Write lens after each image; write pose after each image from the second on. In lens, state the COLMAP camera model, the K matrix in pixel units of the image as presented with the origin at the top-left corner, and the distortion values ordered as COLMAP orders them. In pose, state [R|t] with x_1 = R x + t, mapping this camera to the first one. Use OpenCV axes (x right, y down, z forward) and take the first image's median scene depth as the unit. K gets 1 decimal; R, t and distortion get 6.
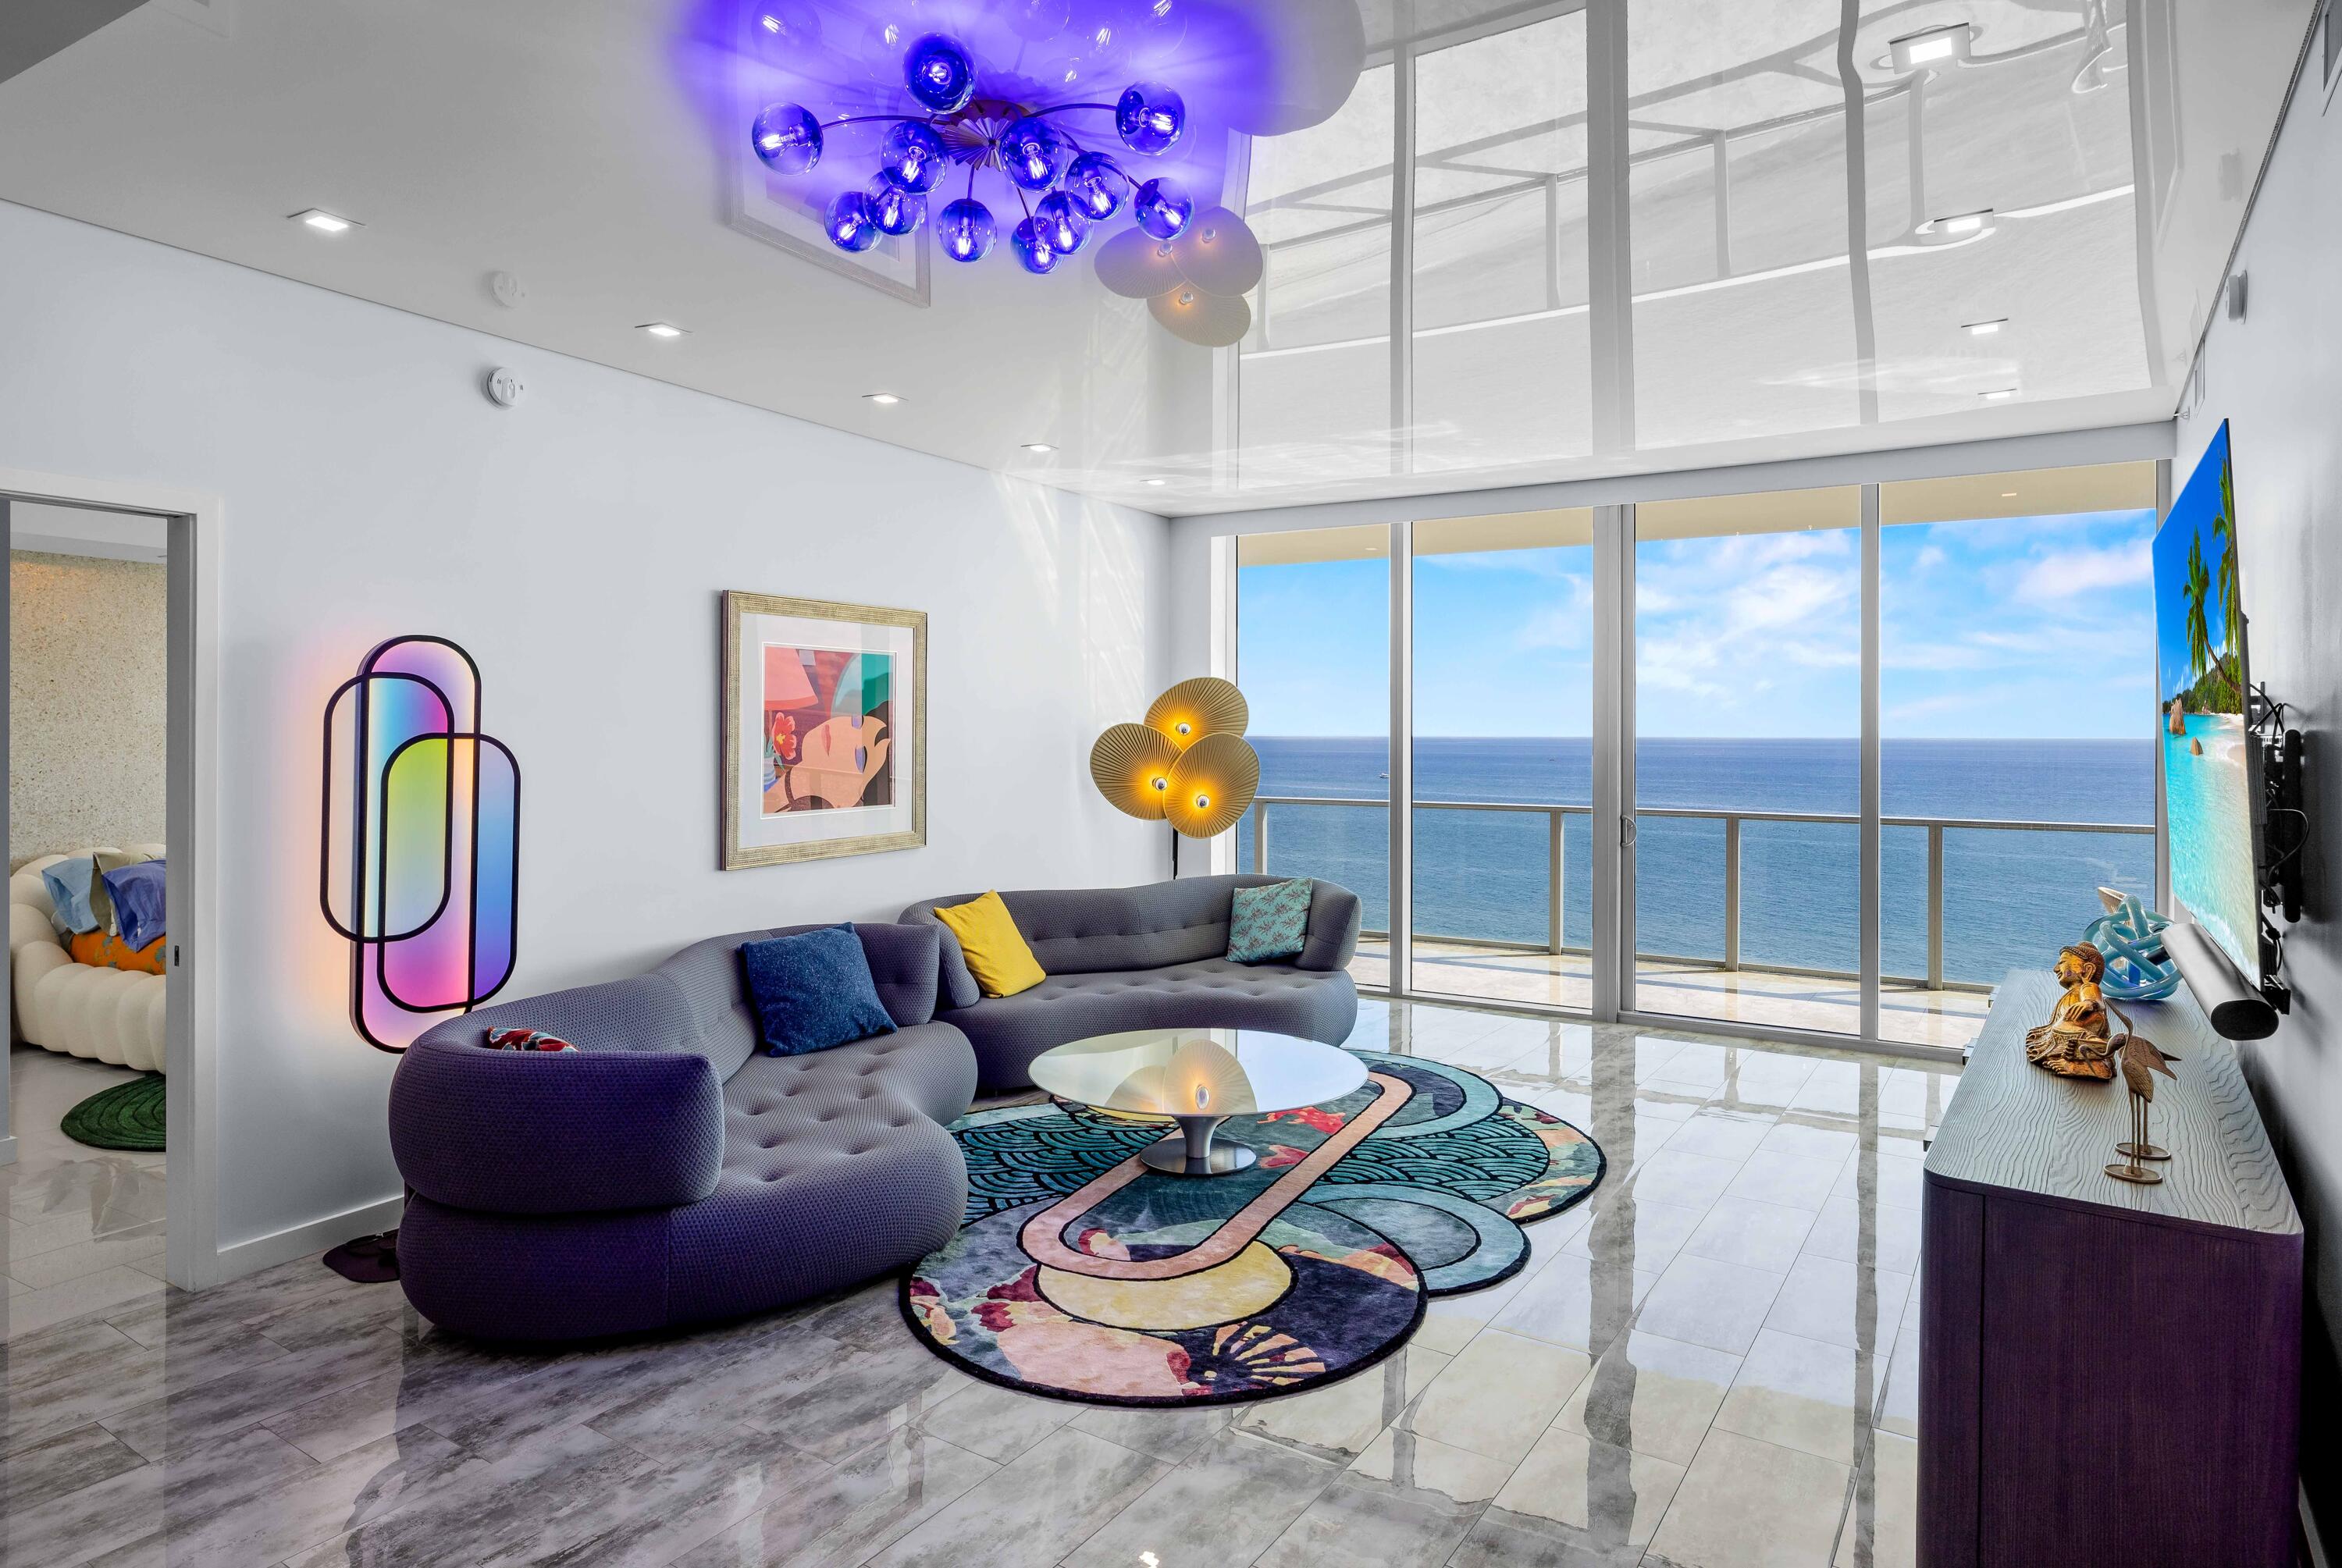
lens RADIAL K [[1357.5, 0, 1093.4], [0, 1357.5, 714.8], [0, 0, 1]] dist [-0.002314, -0.000181]
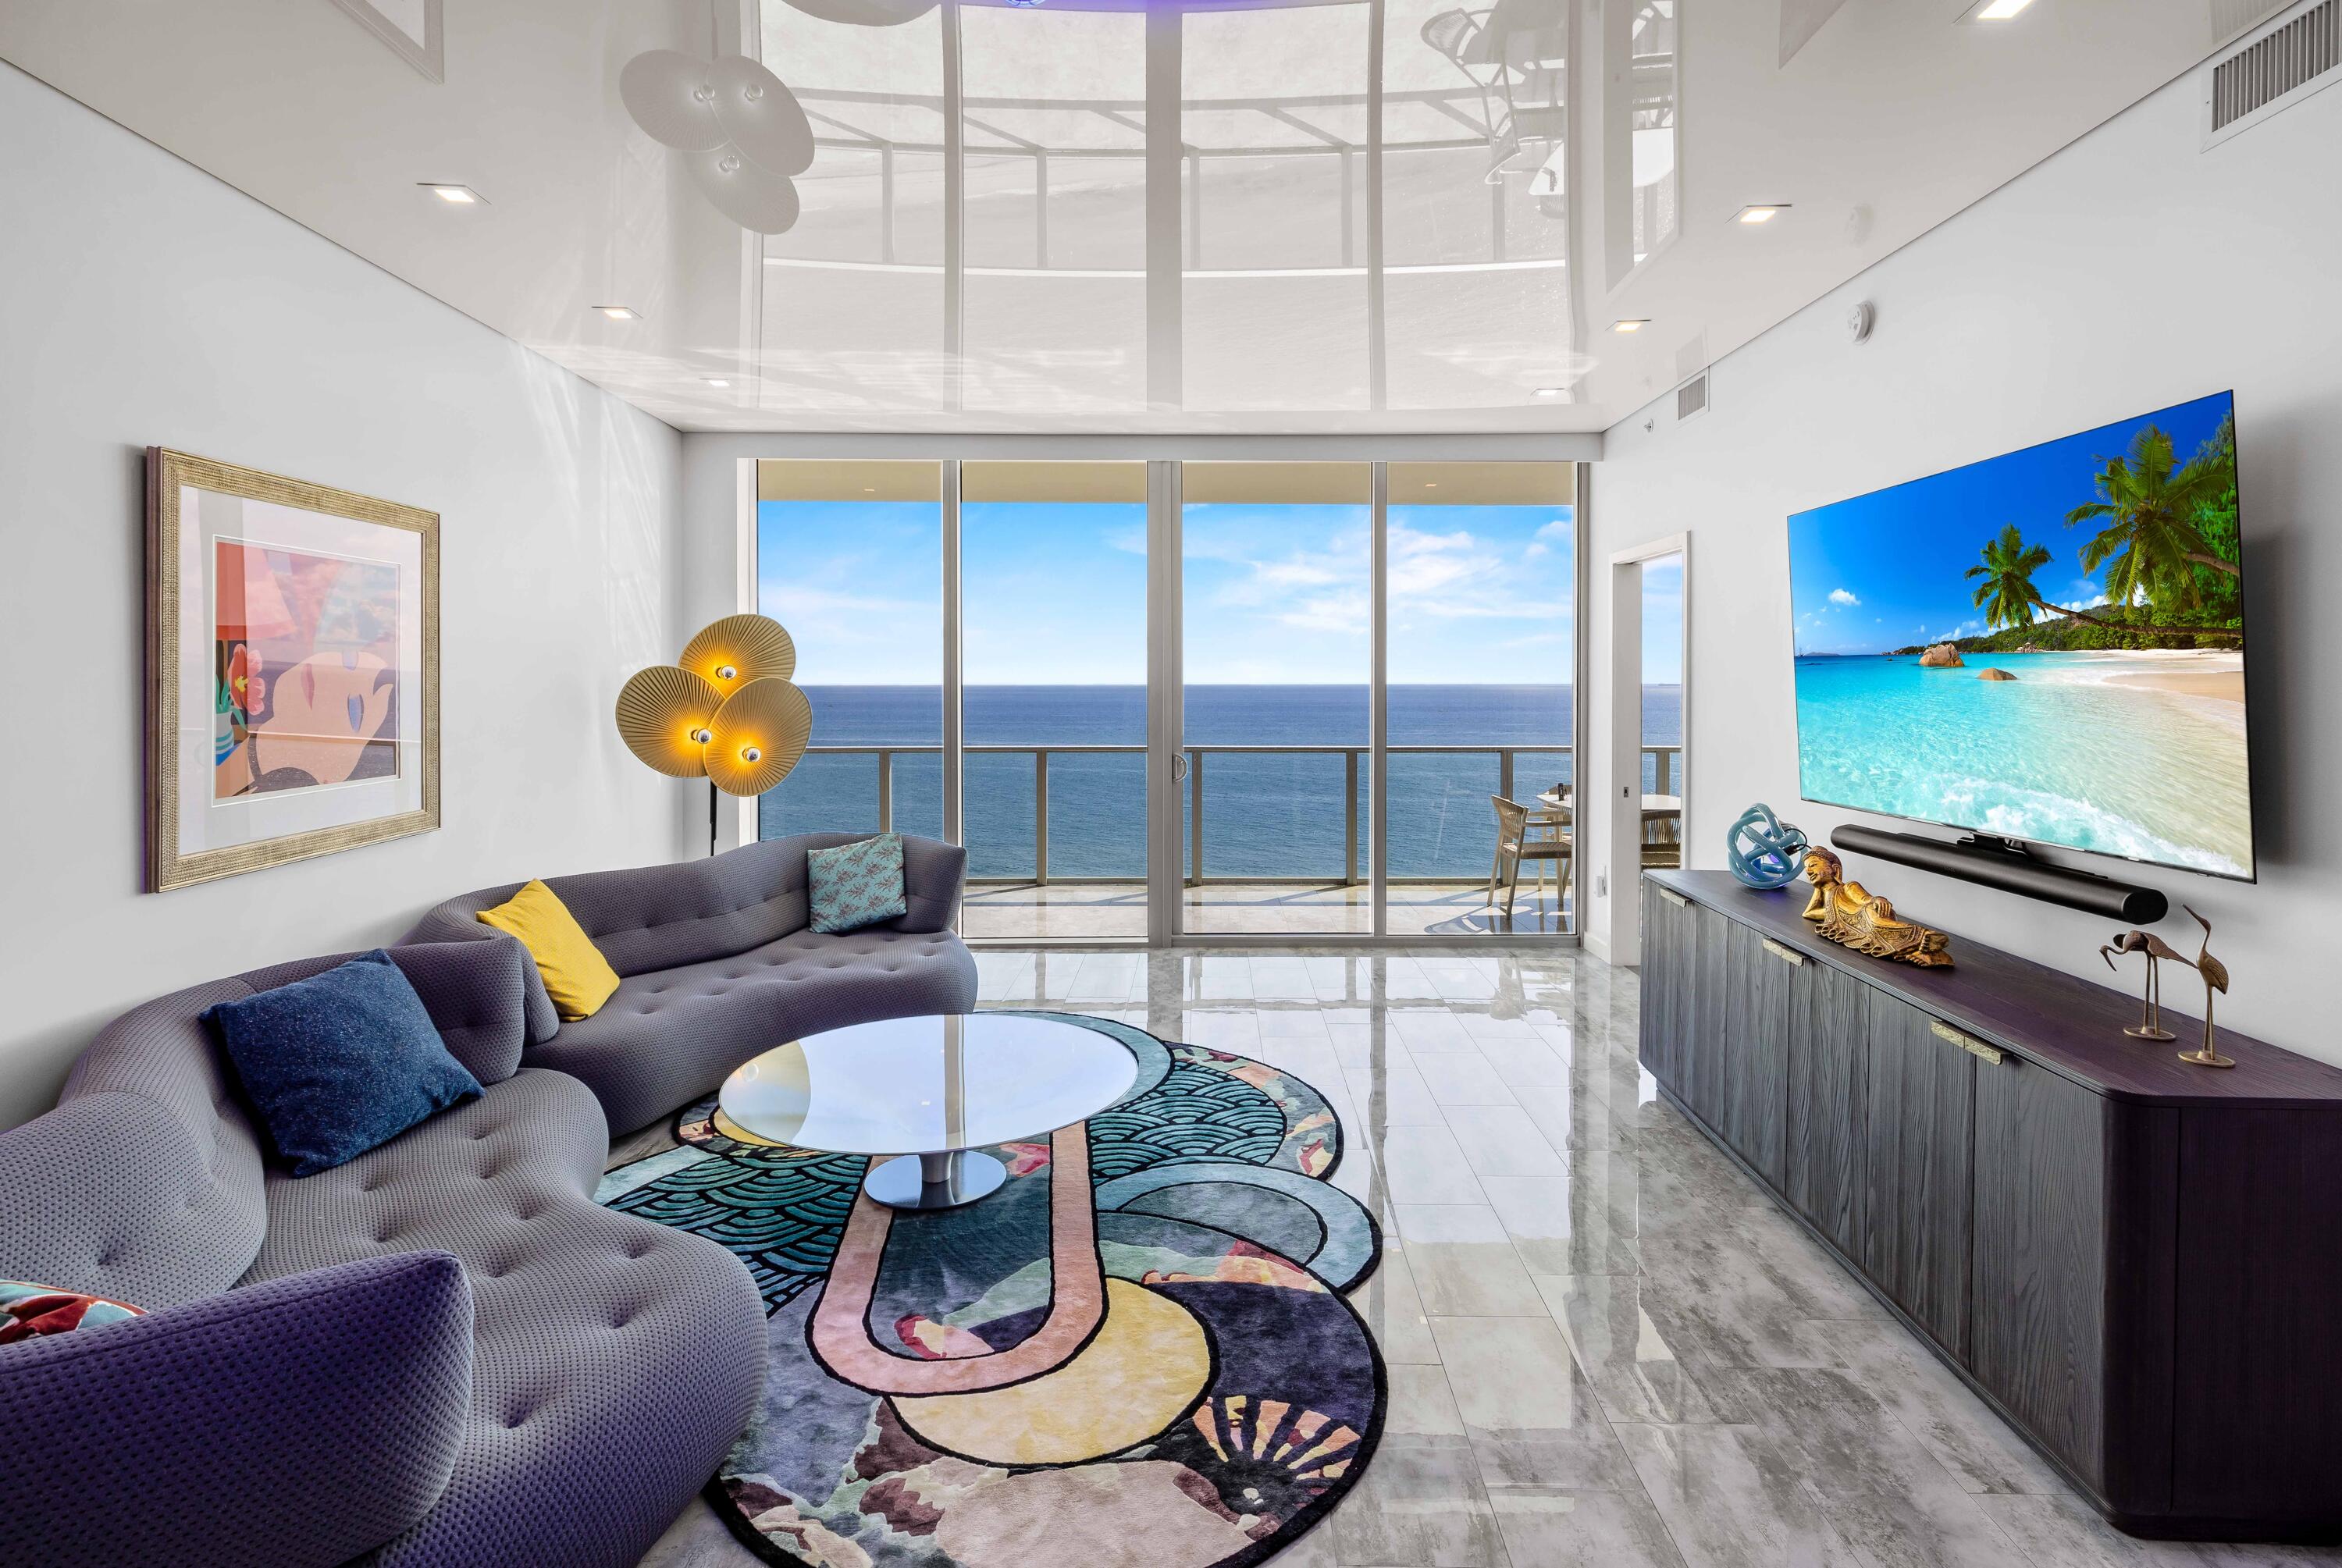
lens RADIAL K [[1215.3, 0, 1160.2], [0, 1215.3, 685.2], [0, 0, 1]] dist [-0.002471, 0.000155]
pose [[0.824744, -0.004681, 0.565487, -0.203058], [-0.004145, 0.999889, 0.014322, 0.008571], [-0.565491, -0.014156, 0.824633, 0.271870]]
